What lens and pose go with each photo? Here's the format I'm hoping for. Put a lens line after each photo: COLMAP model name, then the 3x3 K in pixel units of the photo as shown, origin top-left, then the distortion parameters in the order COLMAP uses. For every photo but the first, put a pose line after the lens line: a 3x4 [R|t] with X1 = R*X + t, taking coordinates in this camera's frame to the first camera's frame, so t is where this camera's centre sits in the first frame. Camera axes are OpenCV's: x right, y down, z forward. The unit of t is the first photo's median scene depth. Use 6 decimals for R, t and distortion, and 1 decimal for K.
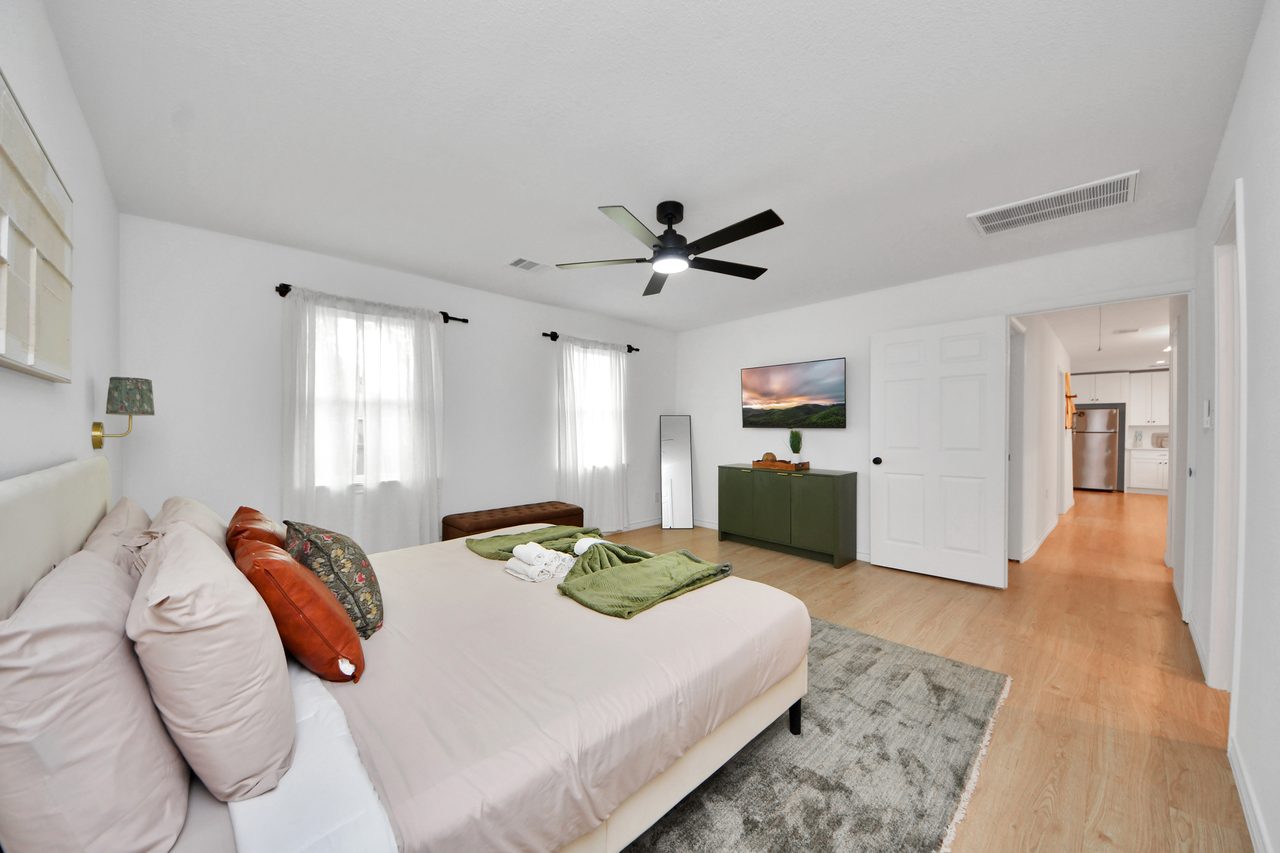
lens RADIAL K [[486.6, 0, 644.7], [0, 486.6, 421.6], [0, 0, 1]] dist [0.039278, -0.020677]
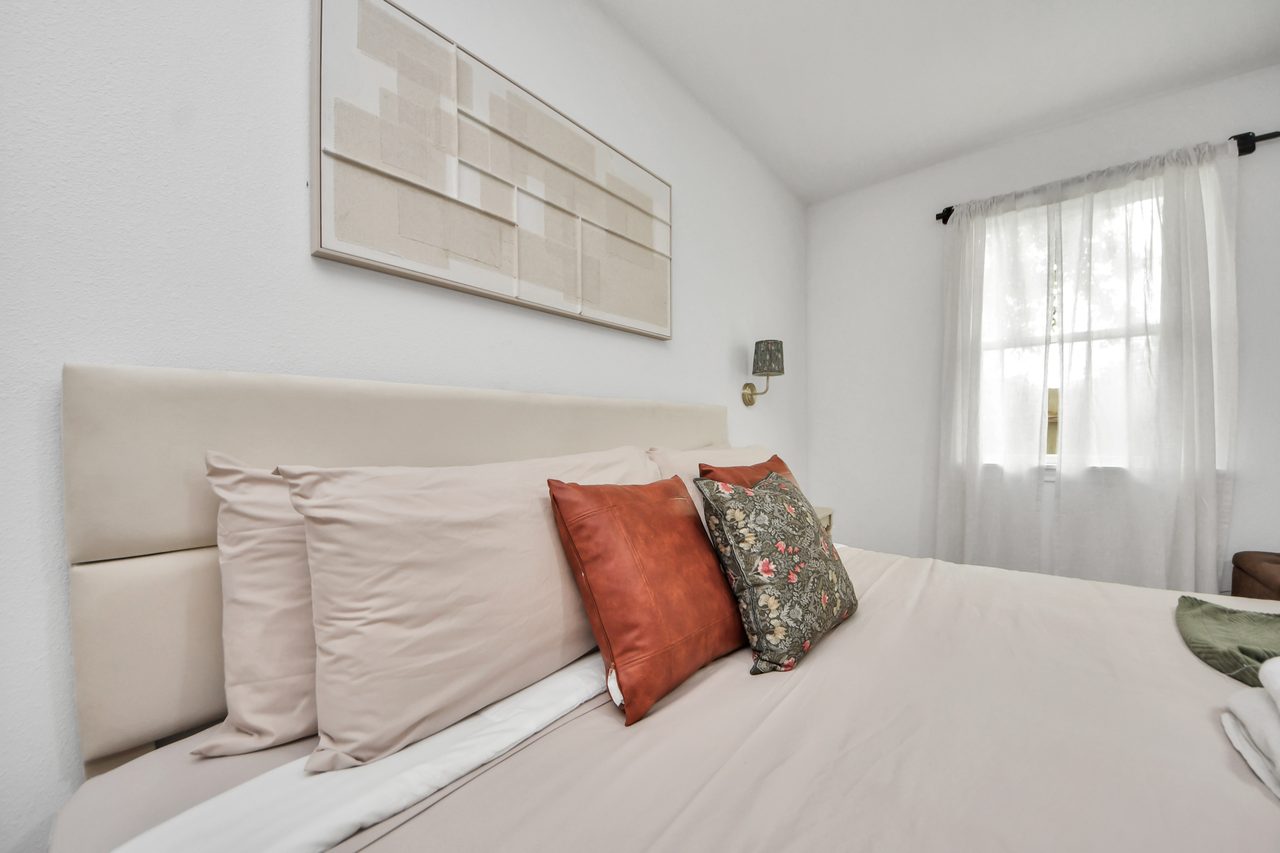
lens RADIAL K [[457.1, 0, 639.2], [0, 457.1, 441.0], [0, 0, 1]] dist [0.047014, -0.027231]
pose [[0.098116, 0.014833, -0.995064, -0.028324], [0.010274, 0.999821, 0.015917, 0.113649], [0.995122, -0.011785, 0.097946, 0.588717]]
